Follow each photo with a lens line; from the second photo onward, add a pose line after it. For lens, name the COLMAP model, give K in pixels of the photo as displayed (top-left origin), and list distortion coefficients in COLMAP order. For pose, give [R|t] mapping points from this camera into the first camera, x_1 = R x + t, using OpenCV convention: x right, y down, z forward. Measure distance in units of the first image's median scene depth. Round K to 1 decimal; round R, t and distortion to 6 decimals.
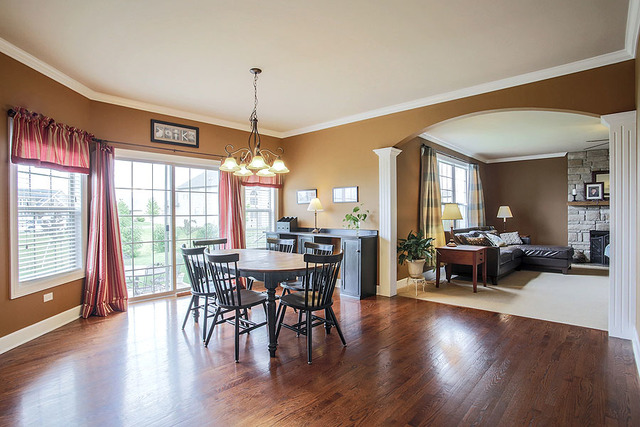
lens RADIAL K [[332.3, 0, 317.7], [0, 332.3, 211.6], [0, 0, 1]] dist [-0.027172, 0.001056]
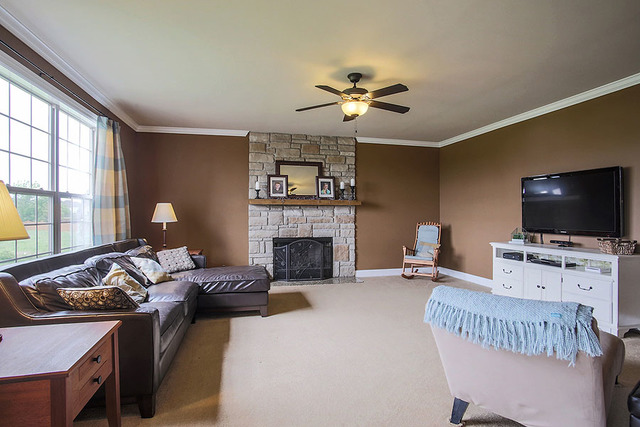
lens RADIAL K [[332.3, 0, 318.6], [0, 332.3, 212.4], [0, 0, 1]] dist [-0.027172, 0.001056]
pose [[0.565559, 0.007324, 0.824675, 0.254082], [-0.004858, 0.999973, -0.005549, 0.002317], [-0.824694, -0.000868, 0.565579, 0.471266]]
